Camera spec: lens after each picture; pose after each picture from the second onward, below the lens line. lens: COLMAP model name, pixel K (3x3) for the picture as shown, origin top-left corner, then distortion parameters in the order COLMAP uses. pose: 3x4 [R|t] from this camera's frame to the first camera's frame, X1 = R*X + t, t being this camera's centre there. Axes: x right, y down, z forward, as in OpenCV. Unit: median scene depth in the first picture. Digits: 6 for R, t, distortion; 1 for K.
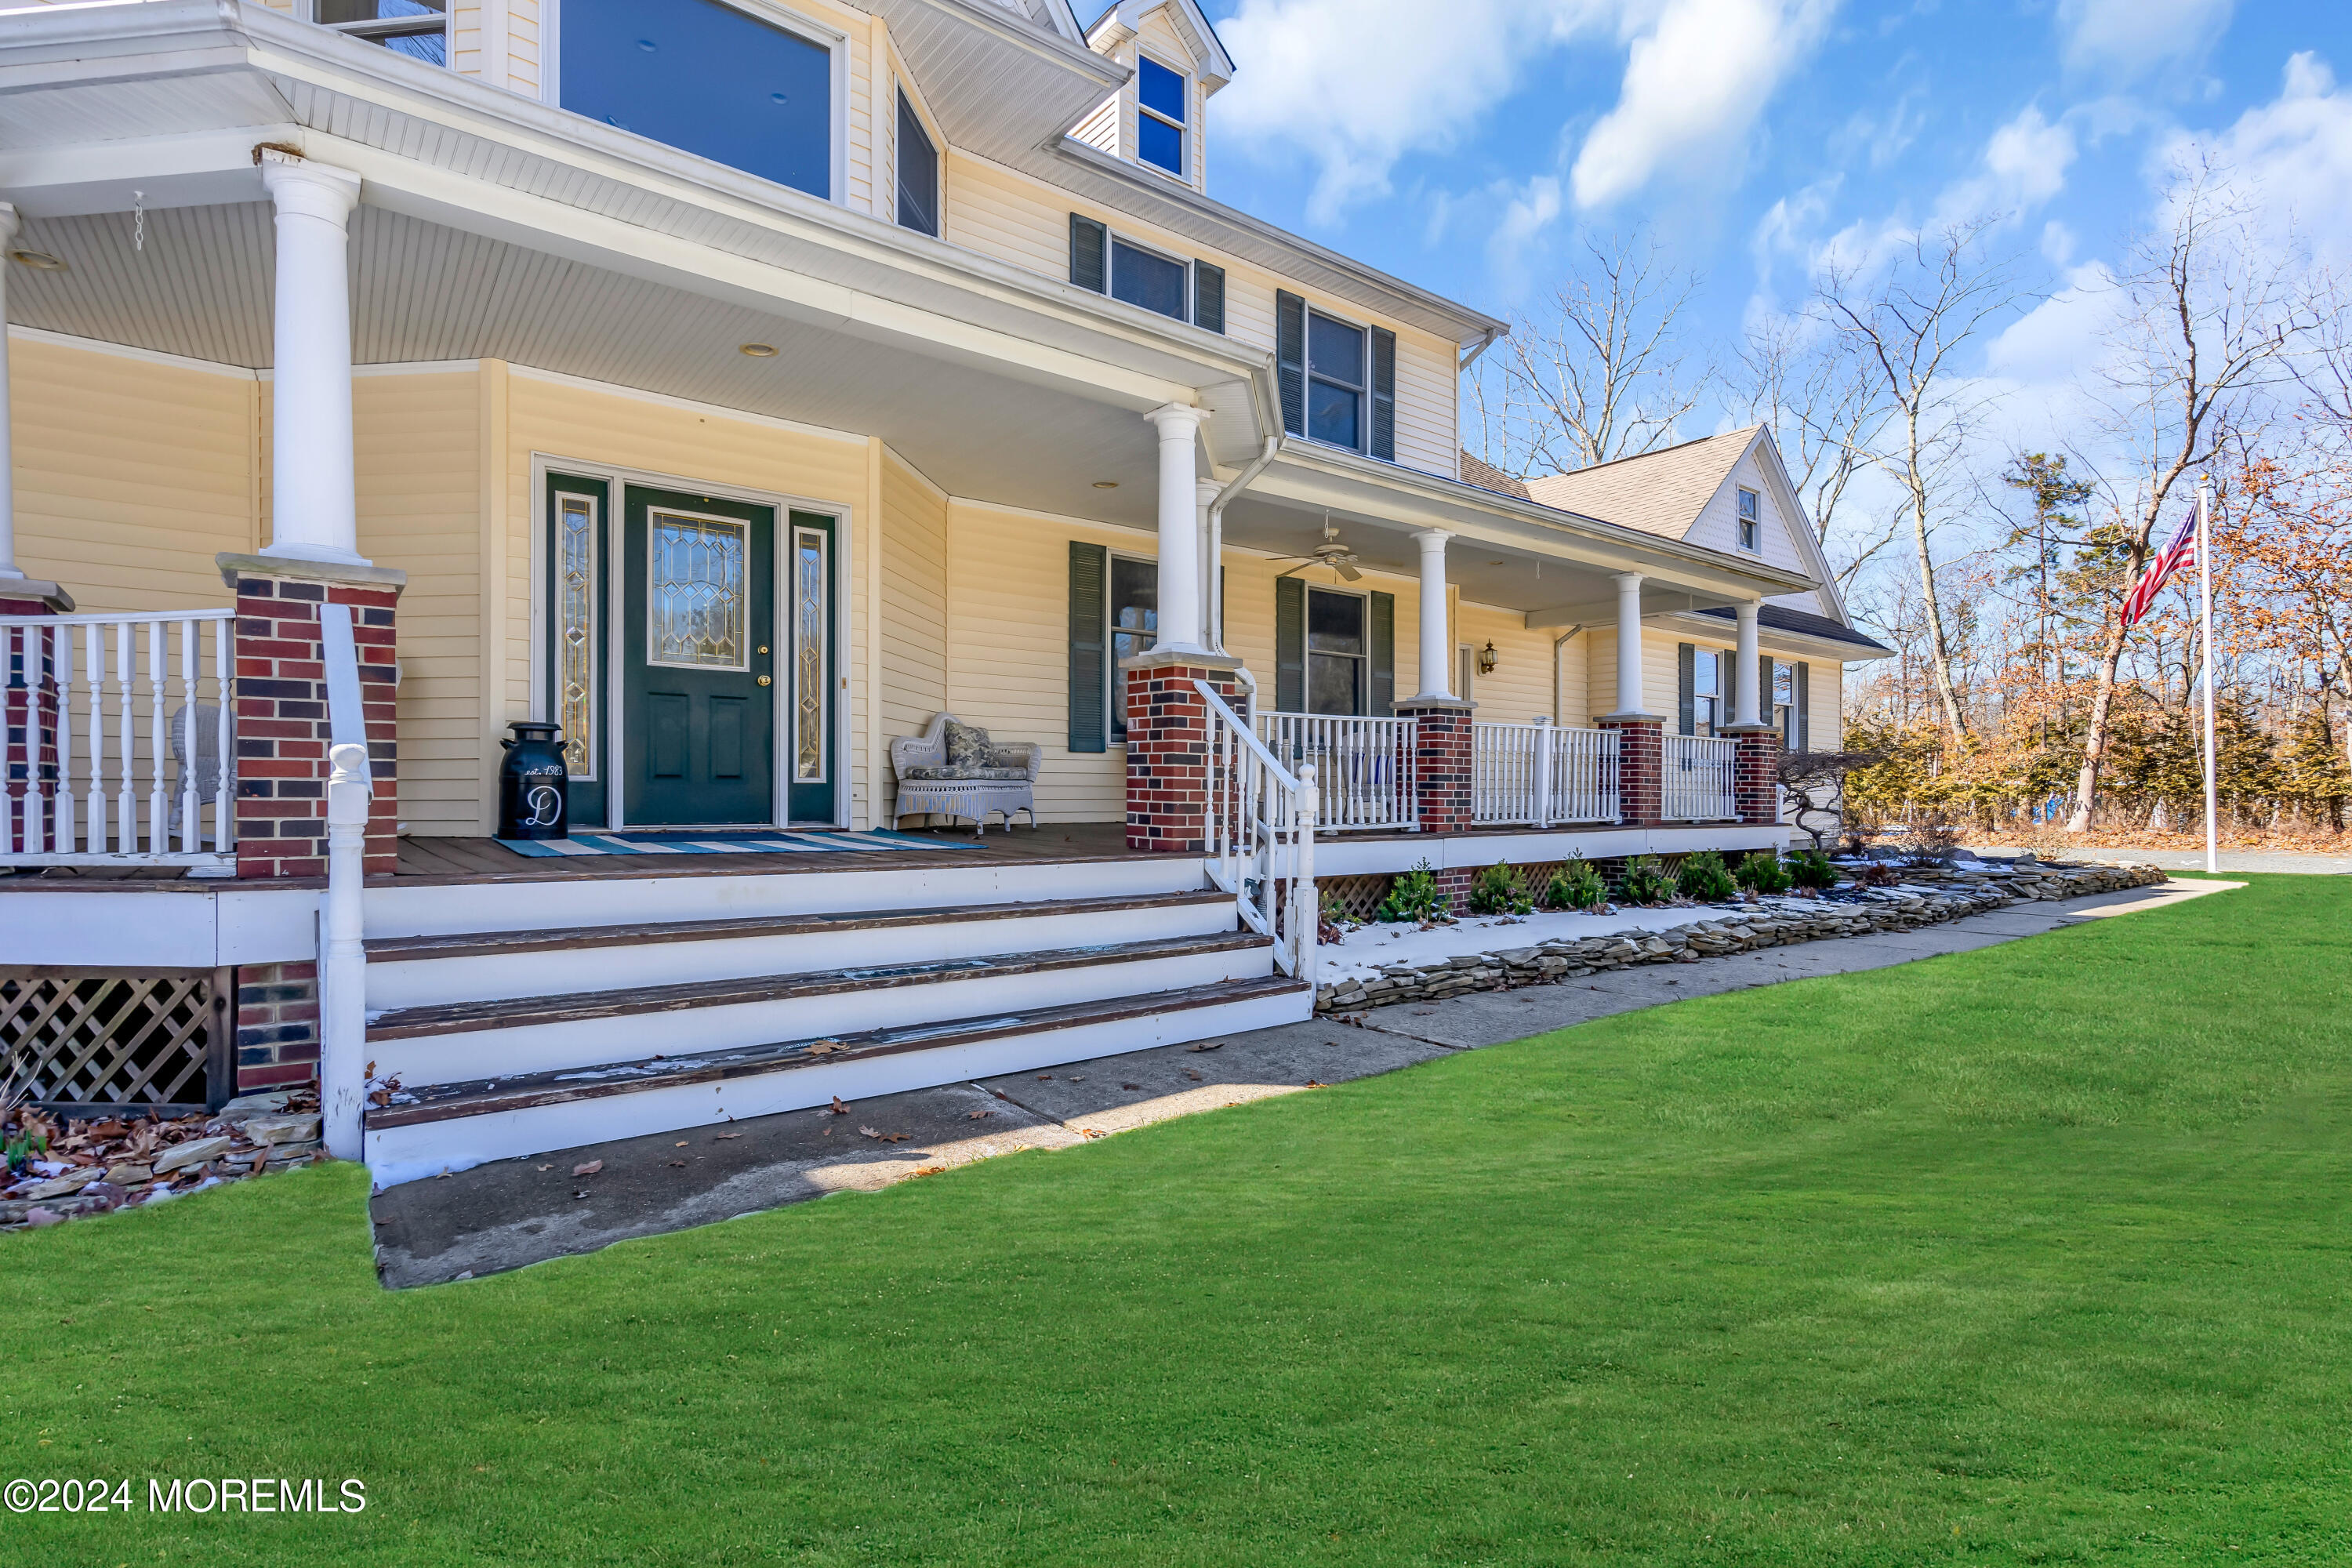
lens RADIAL K [[1152.2, 0, 1178.7], [0, 1152.2, 795.0], [0, 0, 1]] dist [0.003364, 0.001153]
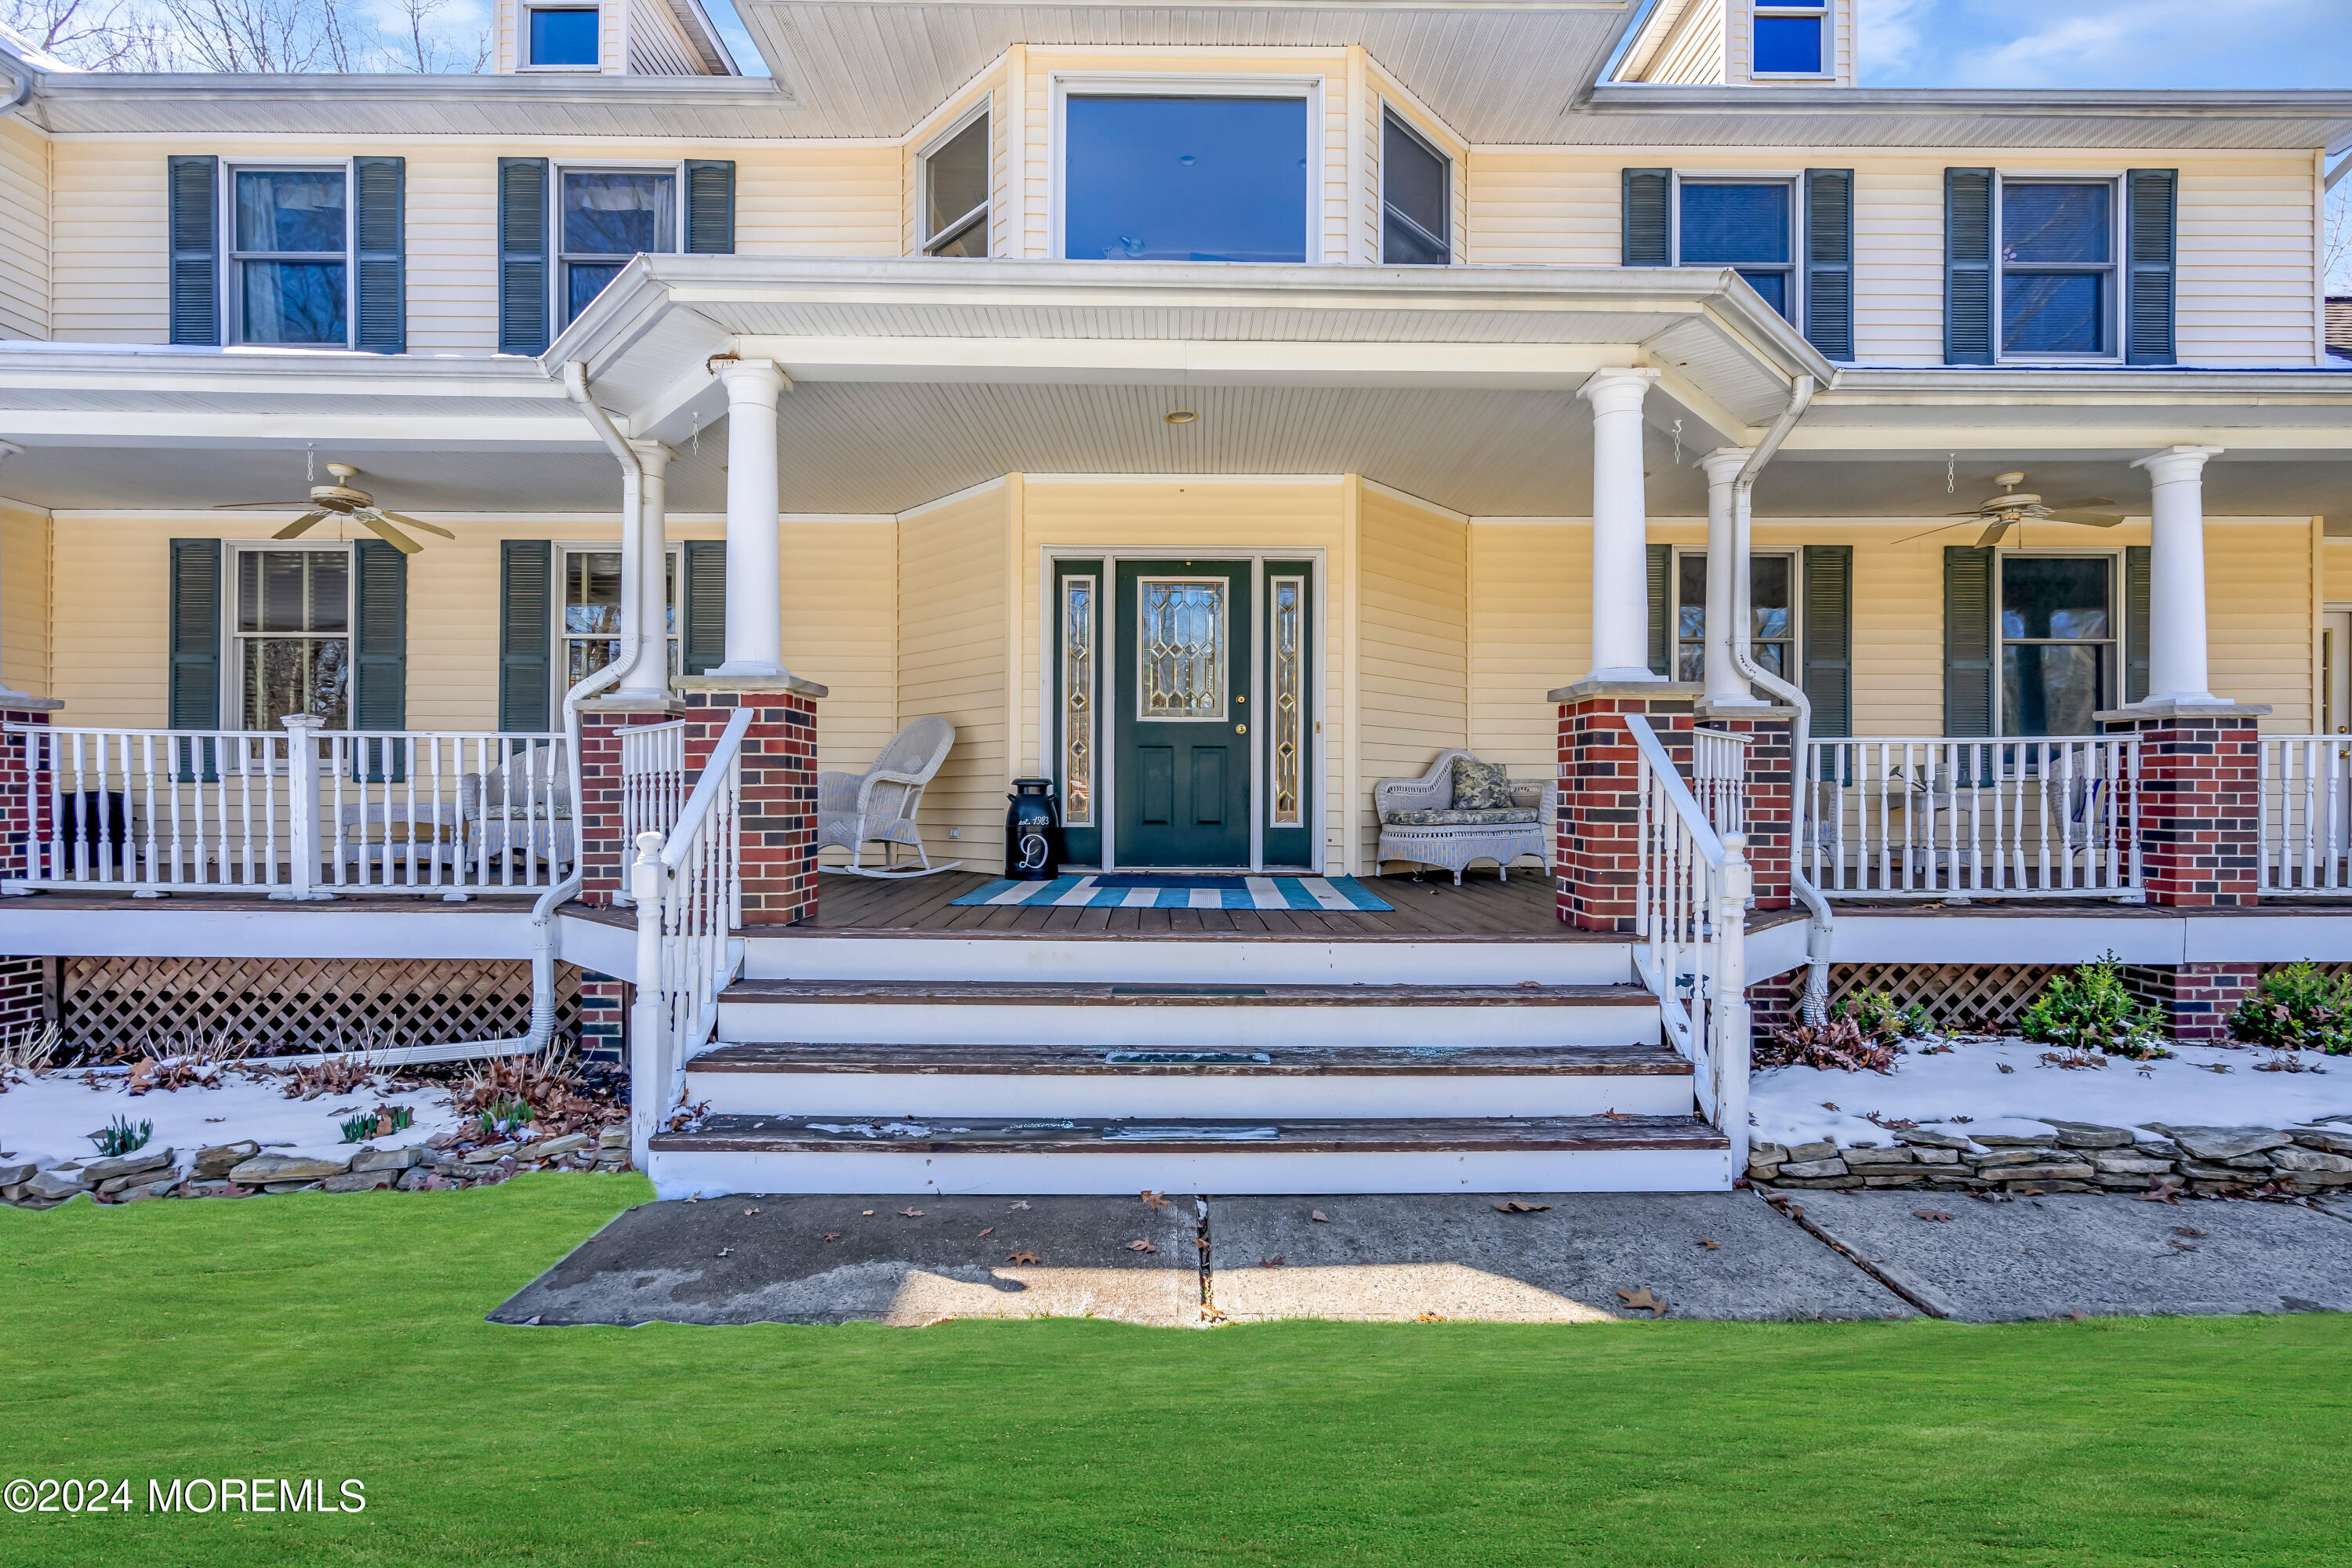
lens RADIAL K [[1086.0, 0, 1174.8], [0, 1086.0, 792.9], [0, 0, 1]] dist [-0.000609, 0.001169]
pose [[0.786673, -0.003666, -0.617359, 0.196317], [-0.000588, 0.999977, -0.006687, -0.035327], [0.617369, 0.005624, 0.786653, 0.195276]]
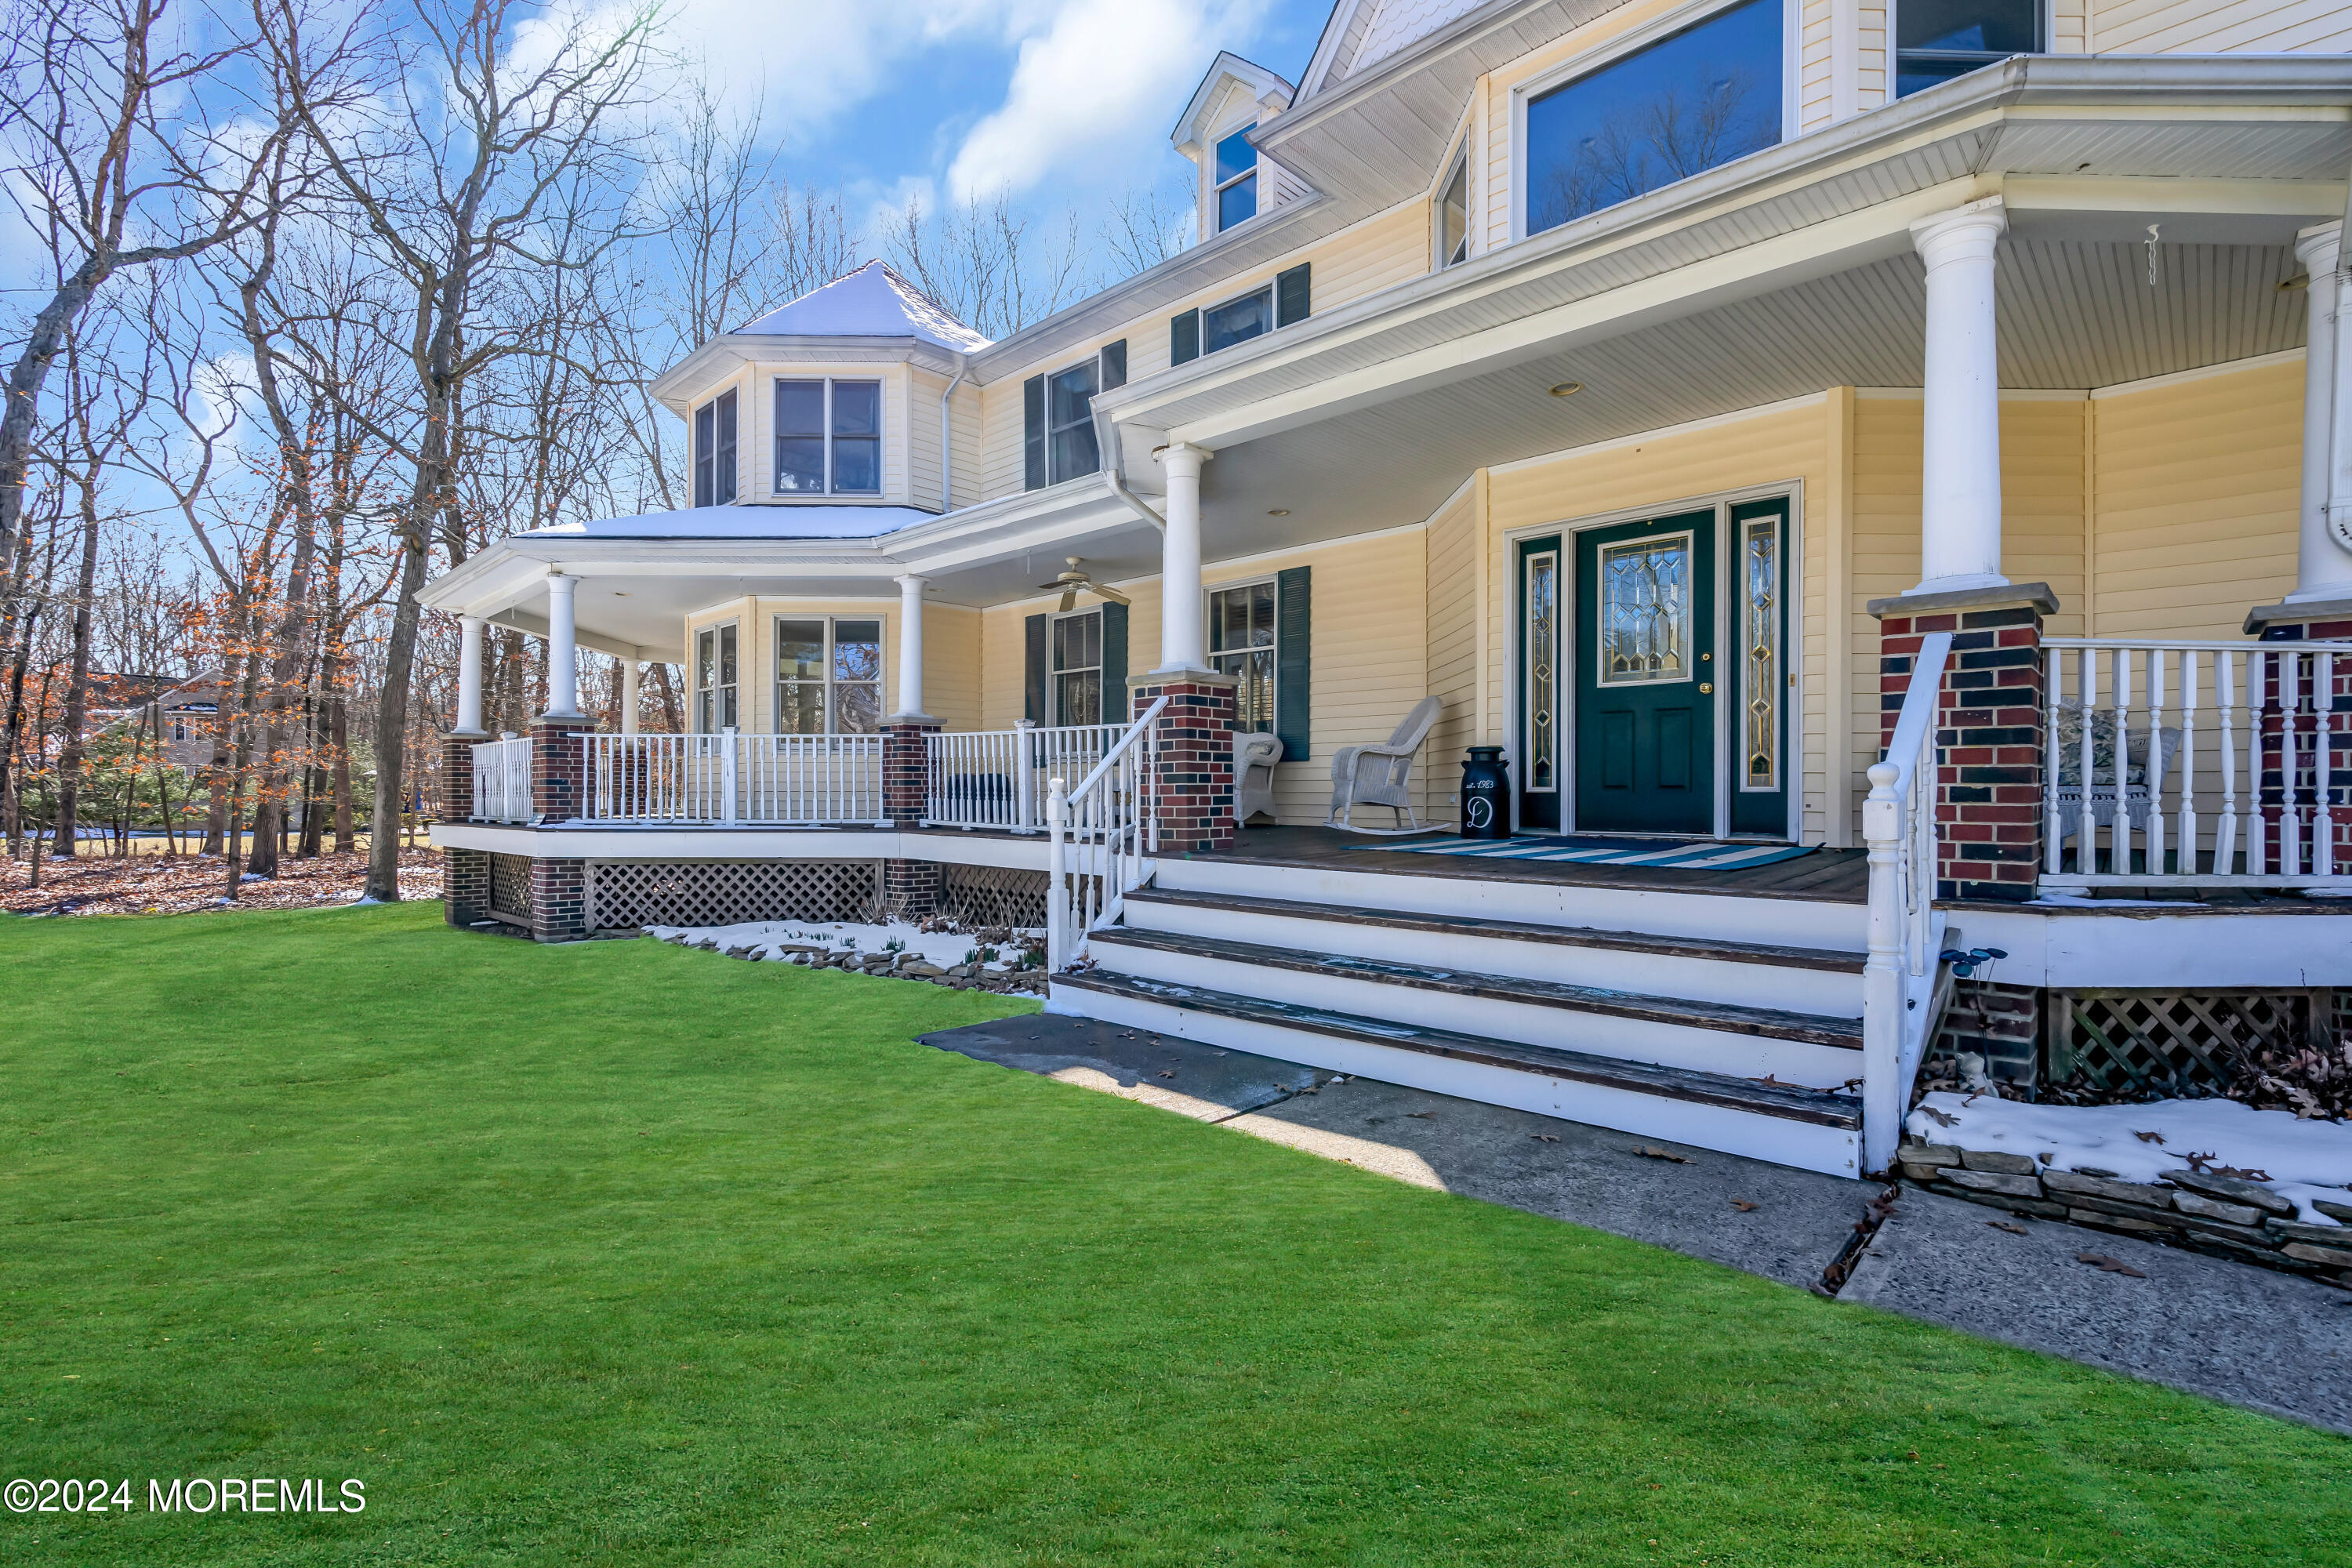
lens RADIAL K [[1058.7, 0, 1176.2], [0, 1058.7, 795.0], [0, 0, 1]] dist [-0.001063, 0.001471]
pose [[0.145127, -0.001282, -0.989412, 0.467389], [-0.000846, 0.999999, -0.001420, -0.006588], [0.989413, 0.001043, 0.145126, 0.423344]]
